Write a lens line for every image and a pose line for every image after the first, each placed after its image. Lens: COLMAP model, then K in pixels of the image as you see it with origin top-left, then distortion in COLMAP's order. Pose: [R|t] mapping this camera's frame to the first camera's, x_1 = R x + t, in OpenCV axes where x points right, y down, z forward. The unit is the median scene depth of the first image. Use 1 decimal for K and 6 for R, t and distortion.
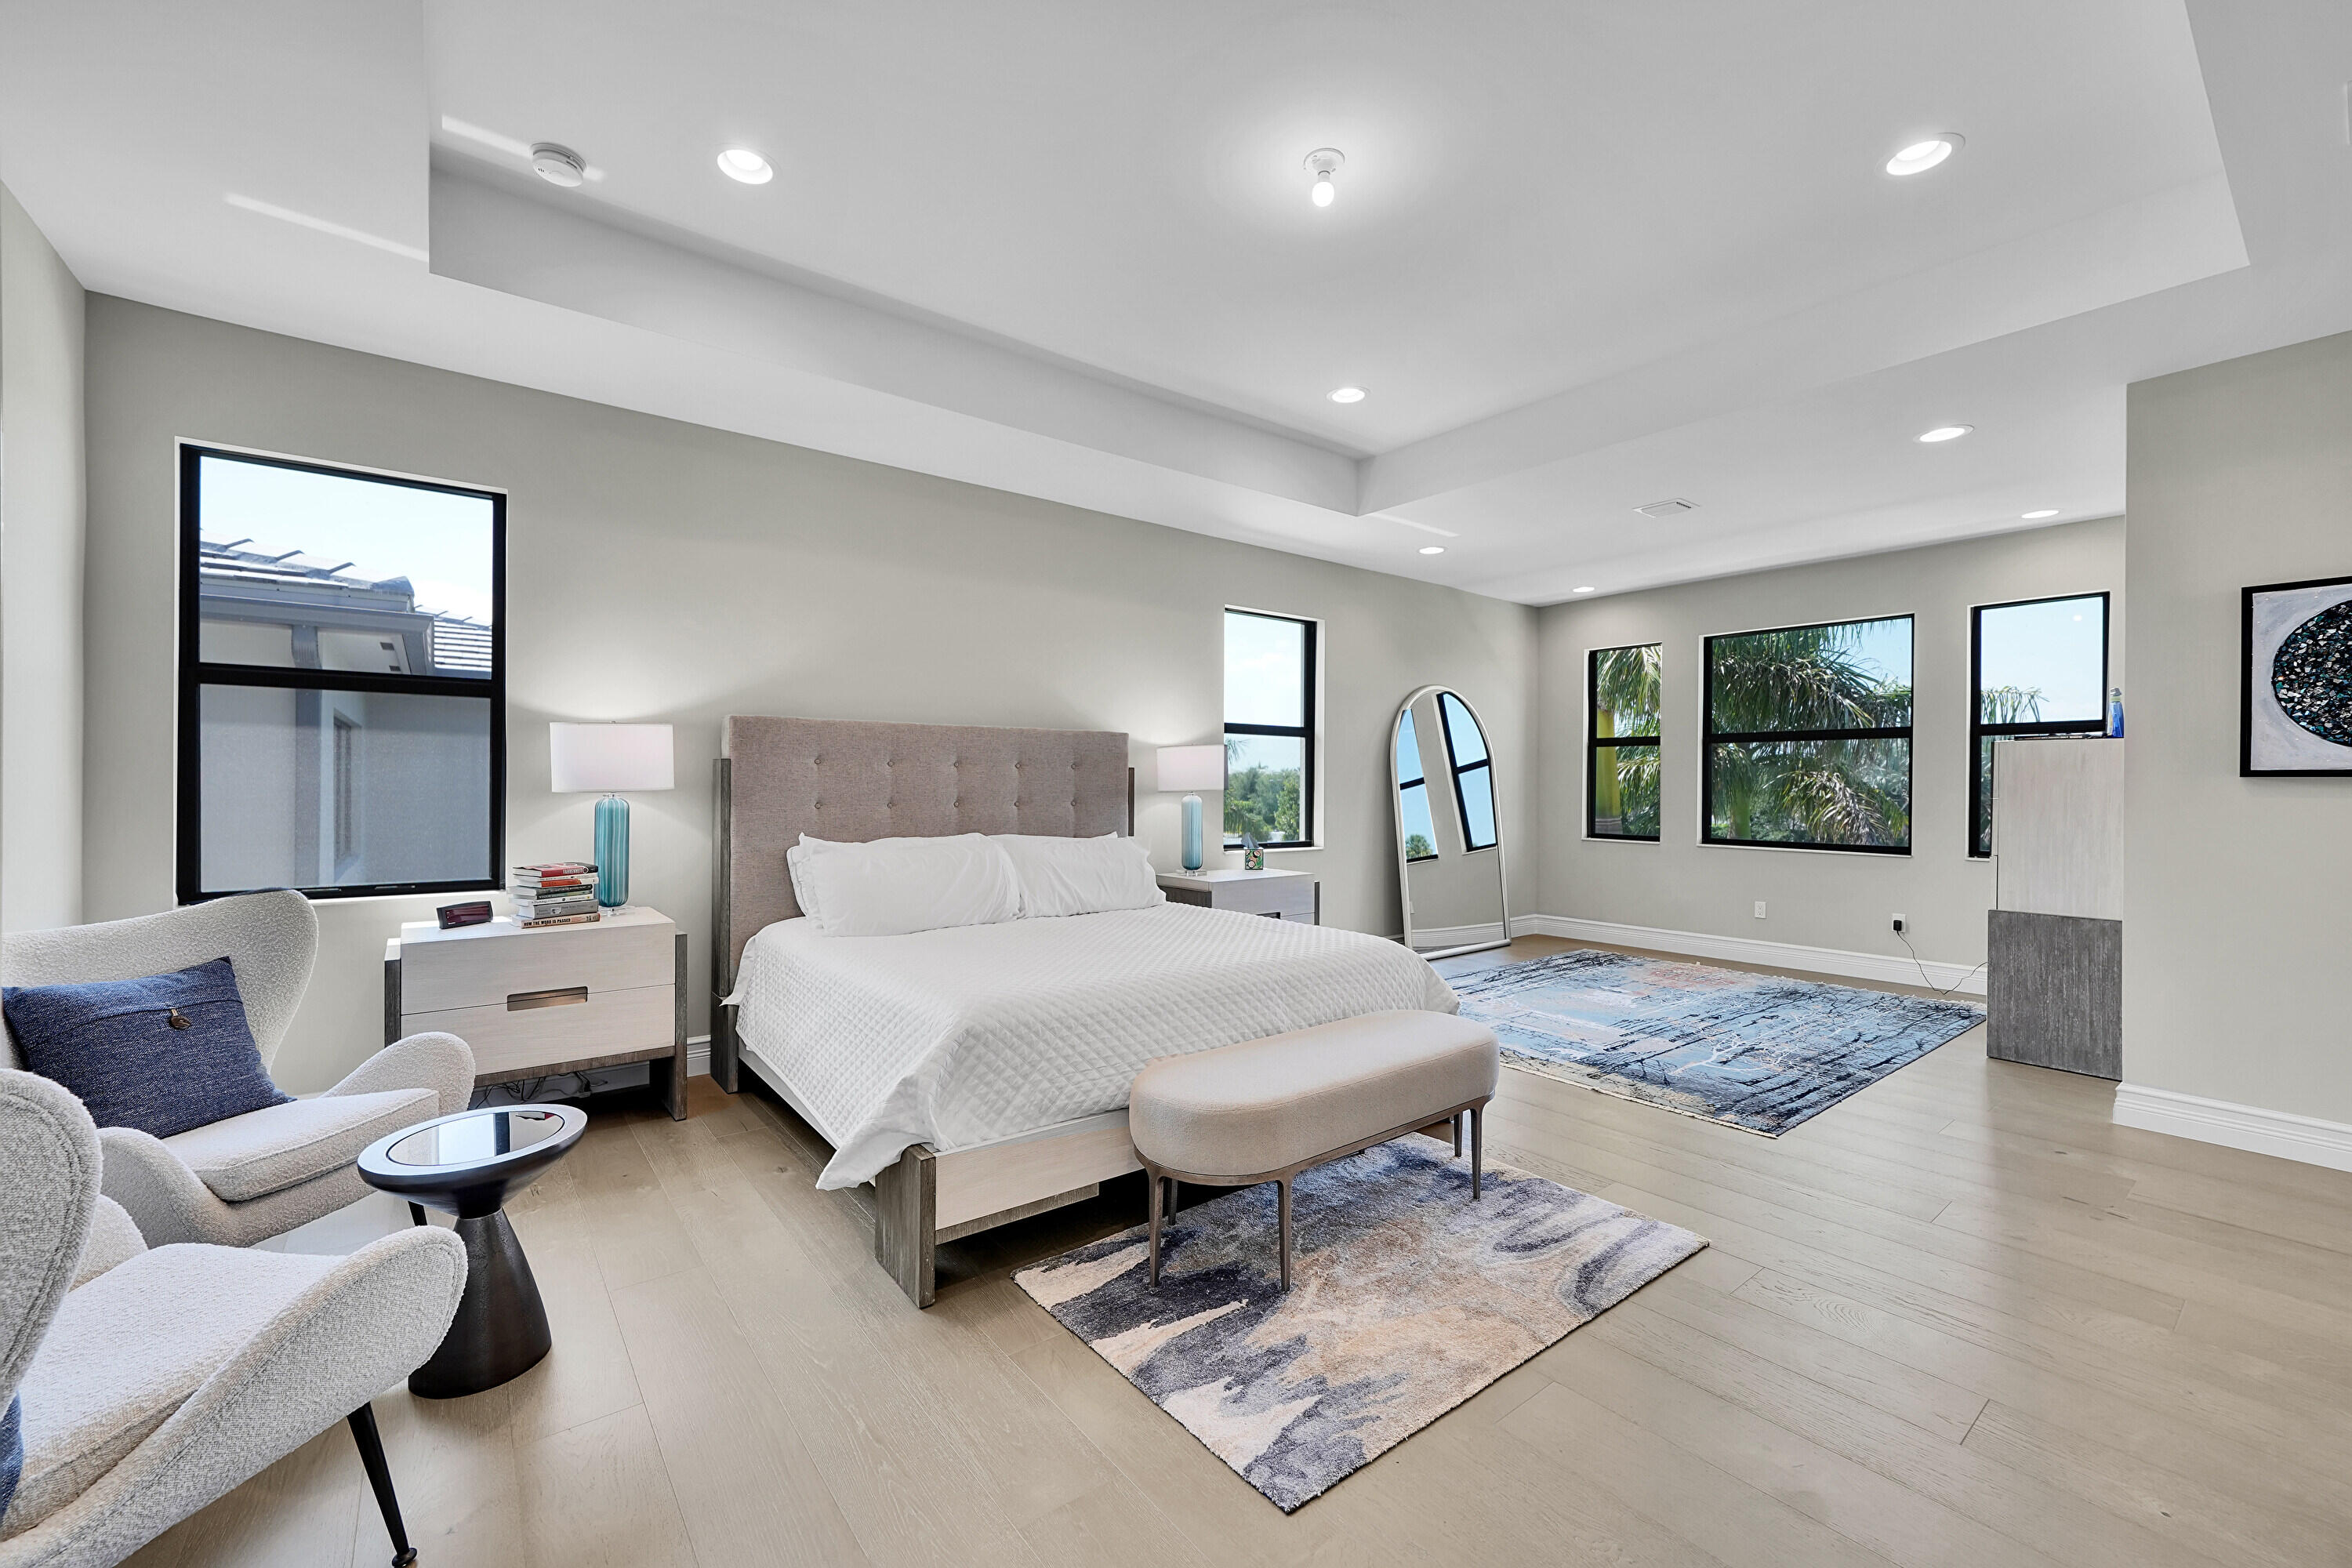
lens RADIAL K [[918.1, 0, 1183.9], [0, 918.1, 790.3], [0, 0, 1]] dist [-0.009928, 0.001042]
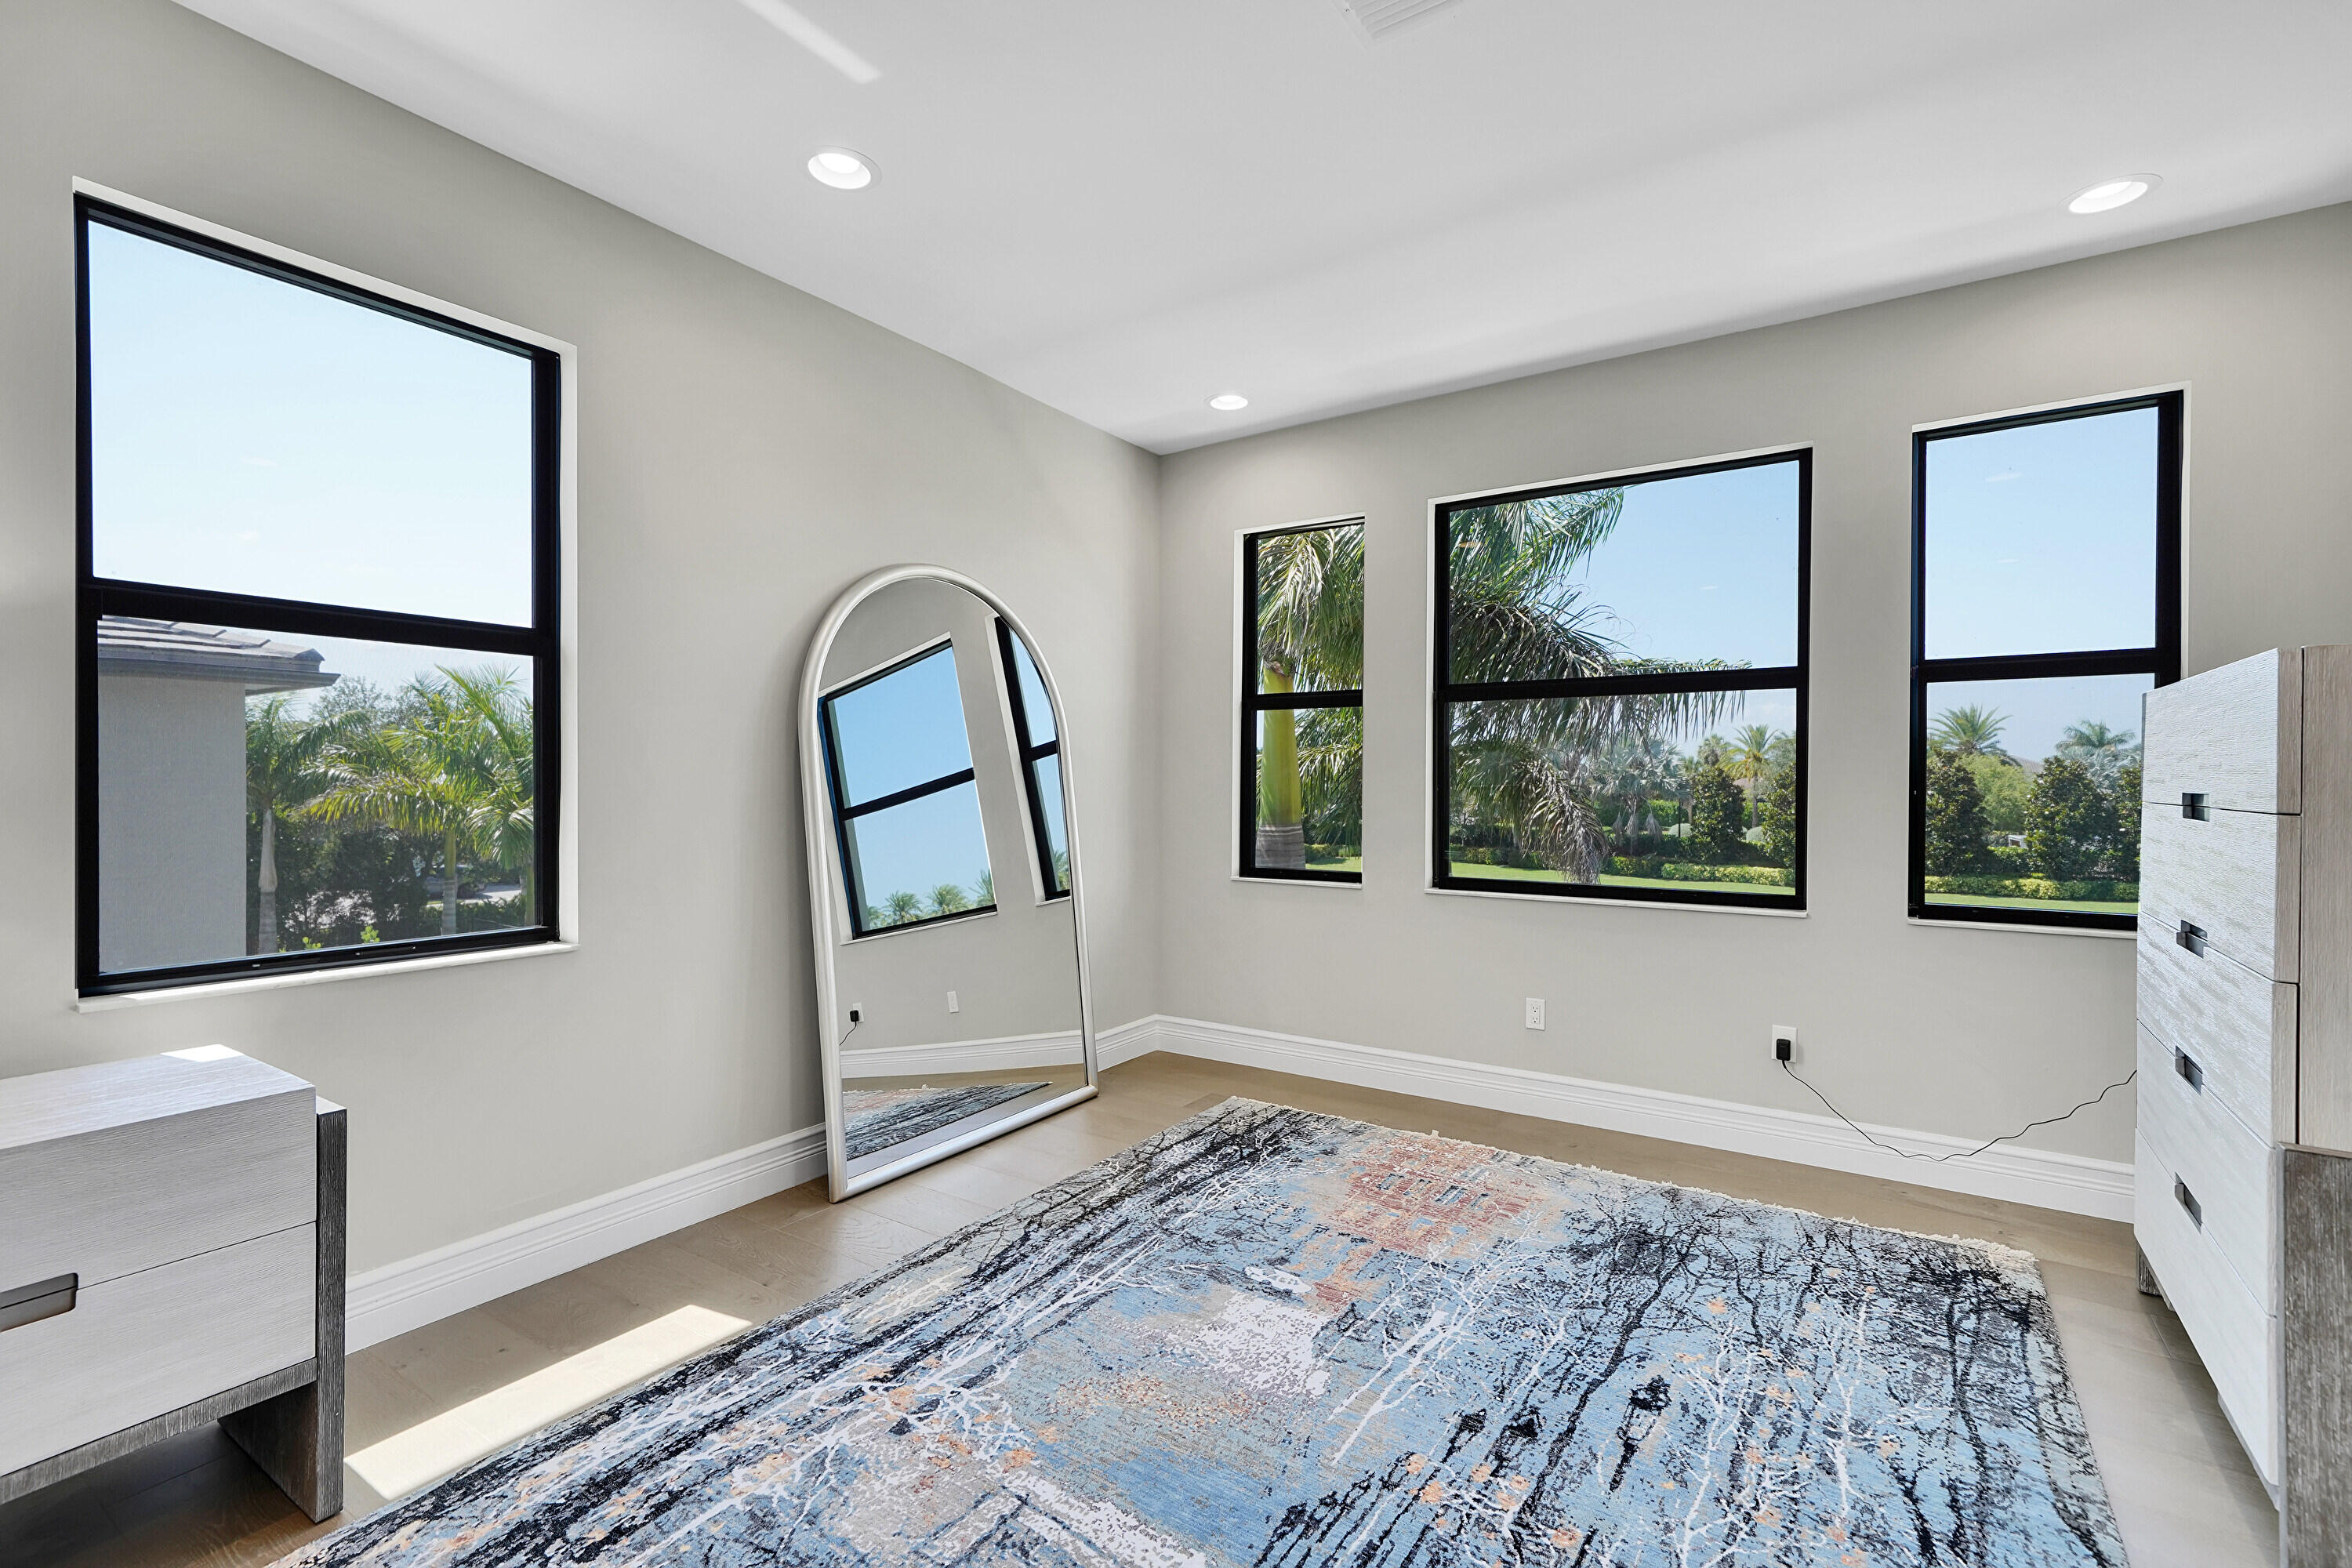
lens RADIAL K [[1038.7, 0, 1169.3], [0, 1038.7, 789.0], [0, 0, 1]] dist [0.004264, 0.000262]
pose [[0.952111, -0.005018, 0.305710, 0.232266], [0.004038, 0.999984, 0.003838, -0.002545], [-0.305725, -0.002420, 0.952117, 0.467276]]
